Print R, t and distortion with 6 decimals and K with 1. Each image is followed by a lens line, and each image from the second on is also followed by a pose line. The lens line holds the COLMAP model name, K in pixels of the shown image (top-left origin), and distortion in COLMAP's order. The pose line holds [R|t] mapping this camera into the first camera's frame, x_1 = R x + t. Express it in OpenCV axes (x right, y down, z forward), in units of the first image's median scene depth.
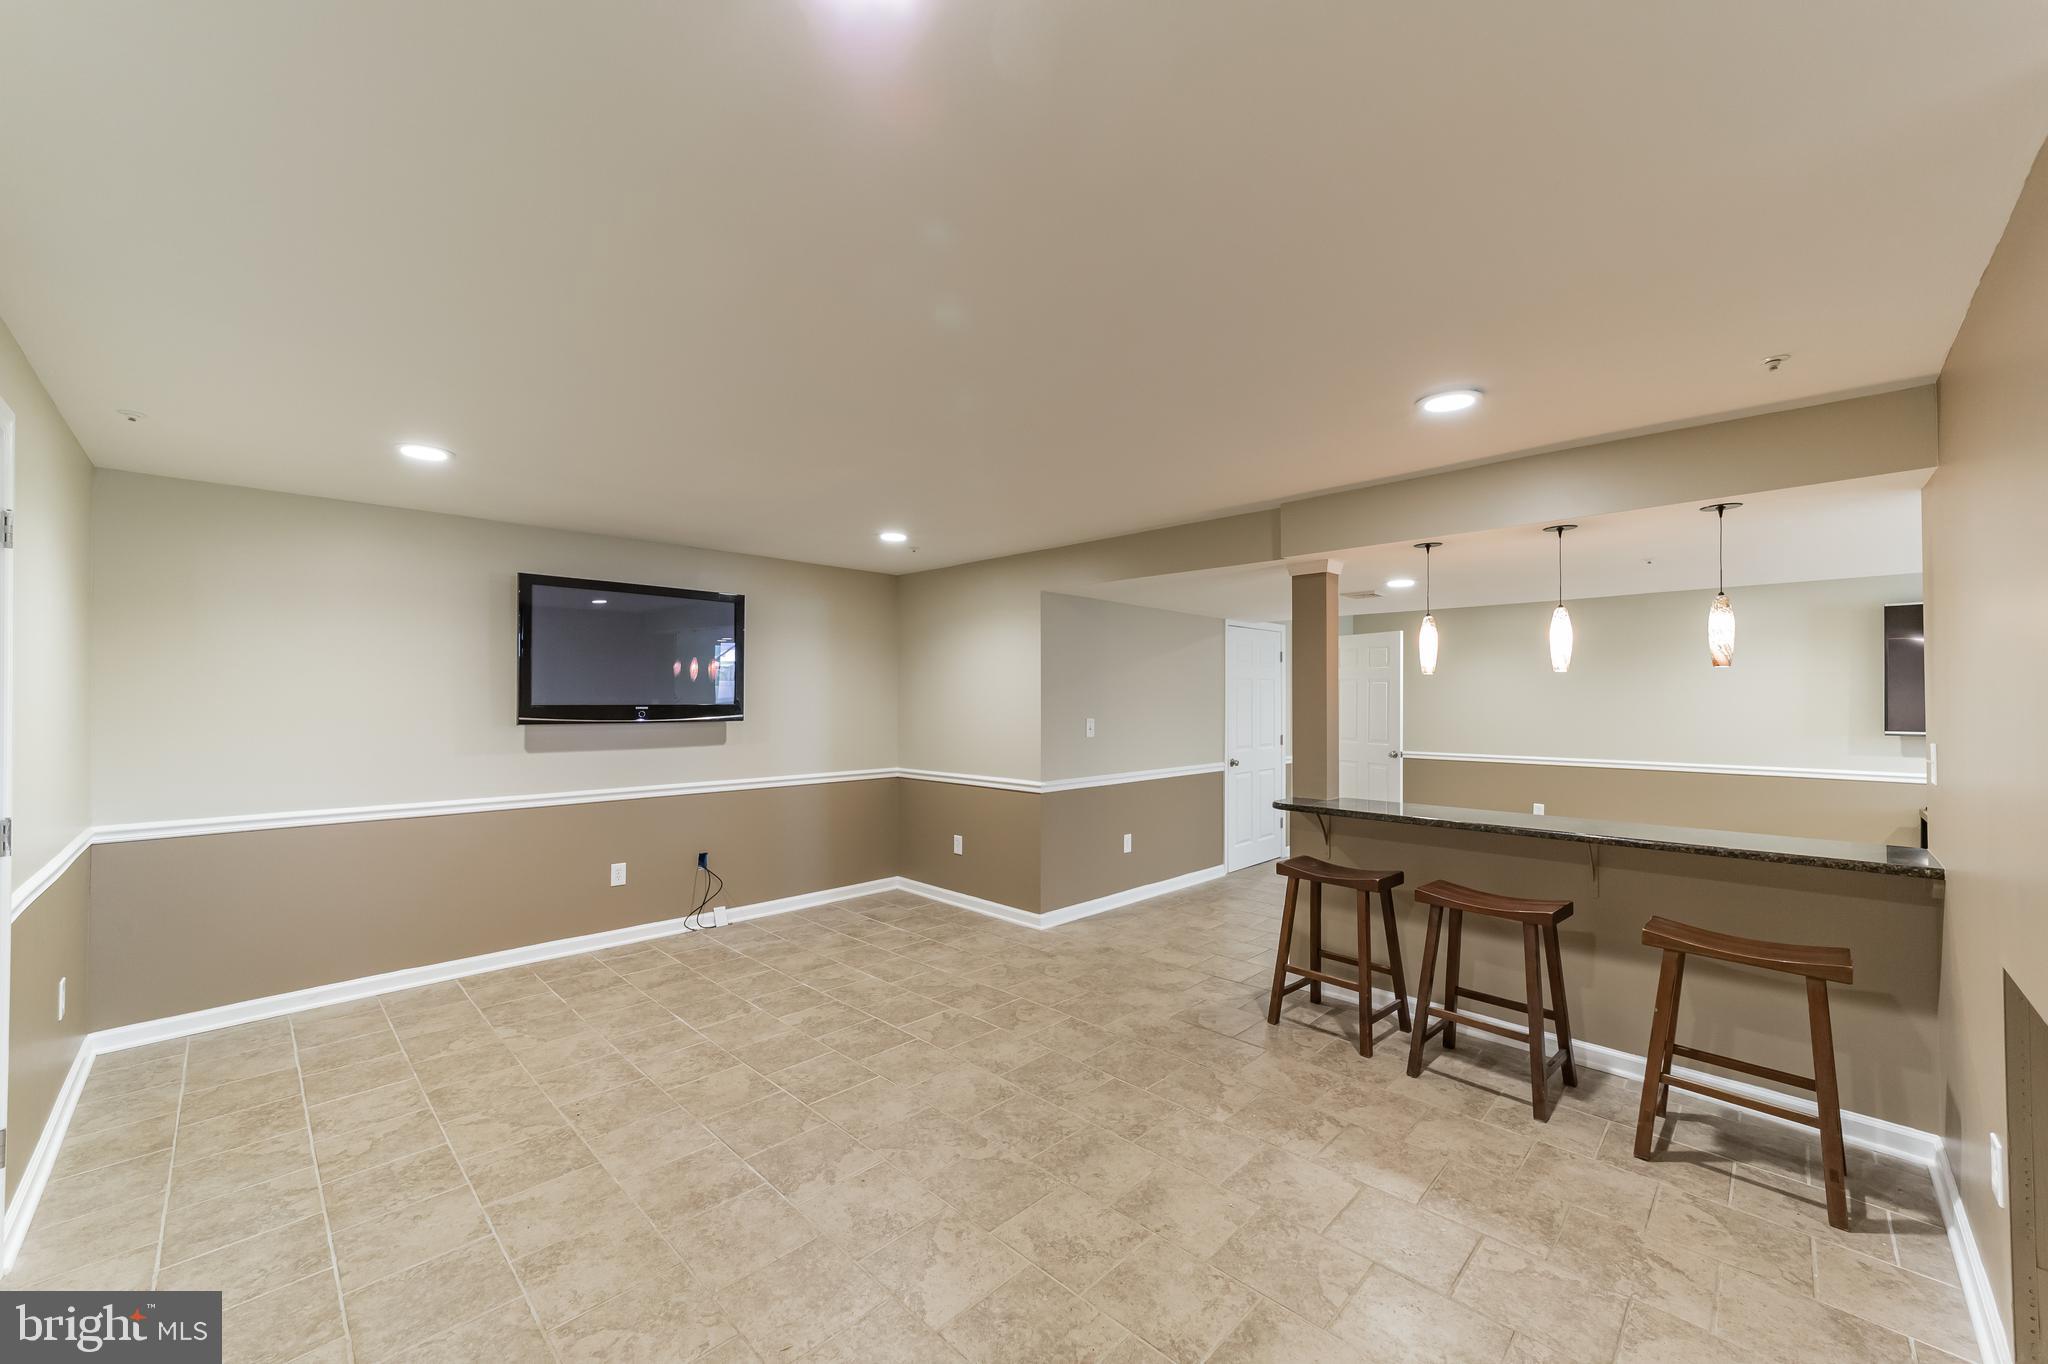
lens RADIAL K [[789.2, 0, 1020.8], [0, 789.2, 694.7], [0, 0, 1]] dist [-0.015849, 0.009538]
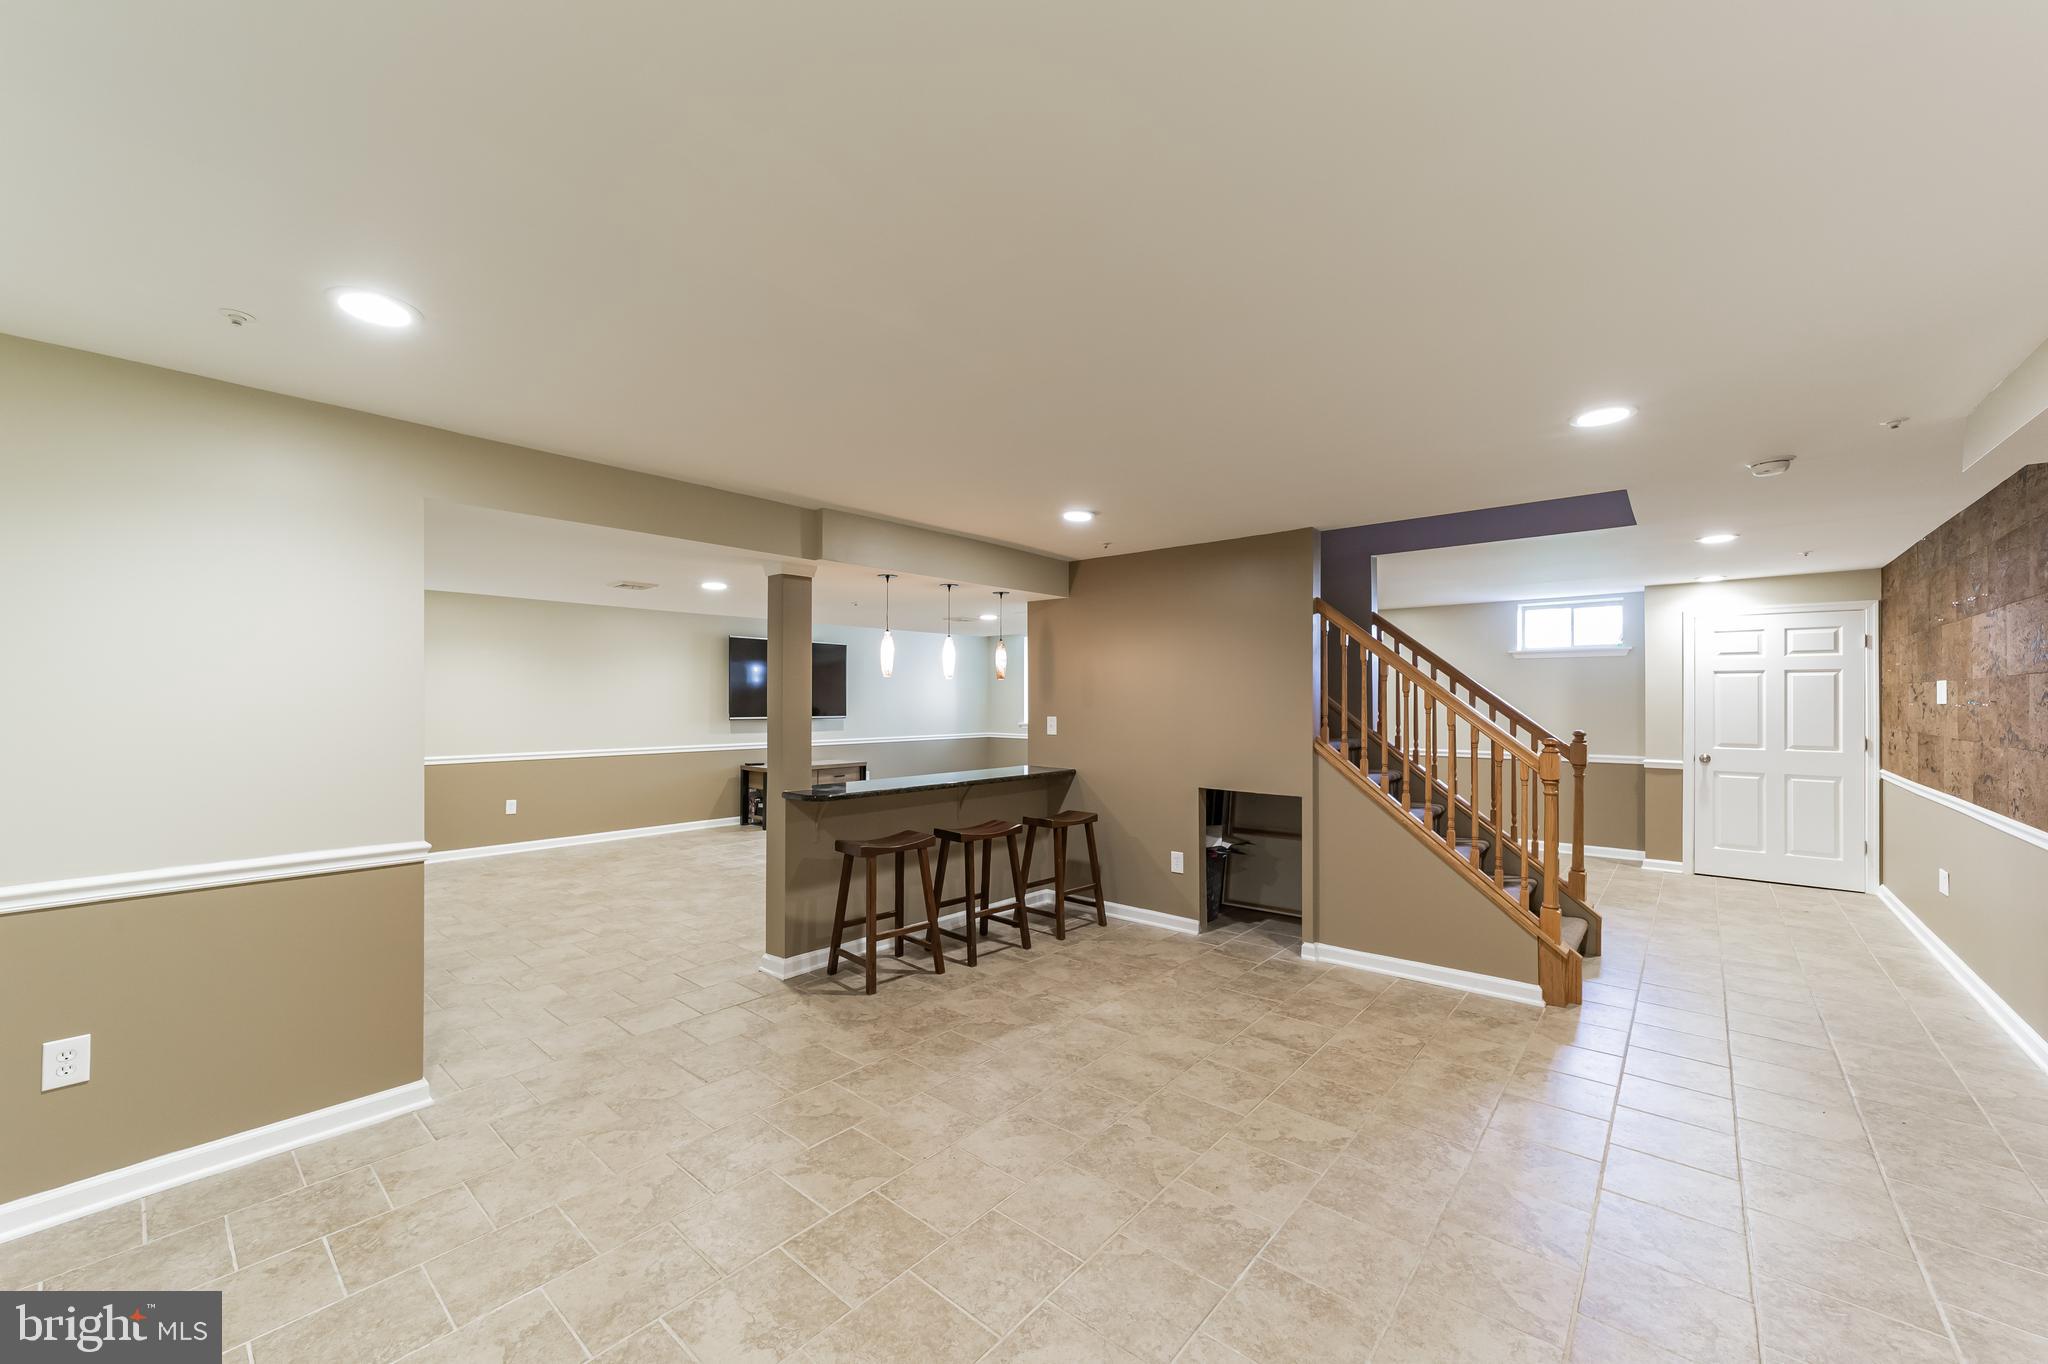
lens RADIAL K [[797.3, 0, 980.1], [0, 797.3, 706.7], [0, 0, 1]] dist [-0.016235, 0.009872]
pose [[-0.042859, -0.010496, 0.999026, -0.969309], [-0.010991, 0.999889, 0.010033, 0.008232], [-0.999021, -0.010550, -0.042969, 1.111400]]
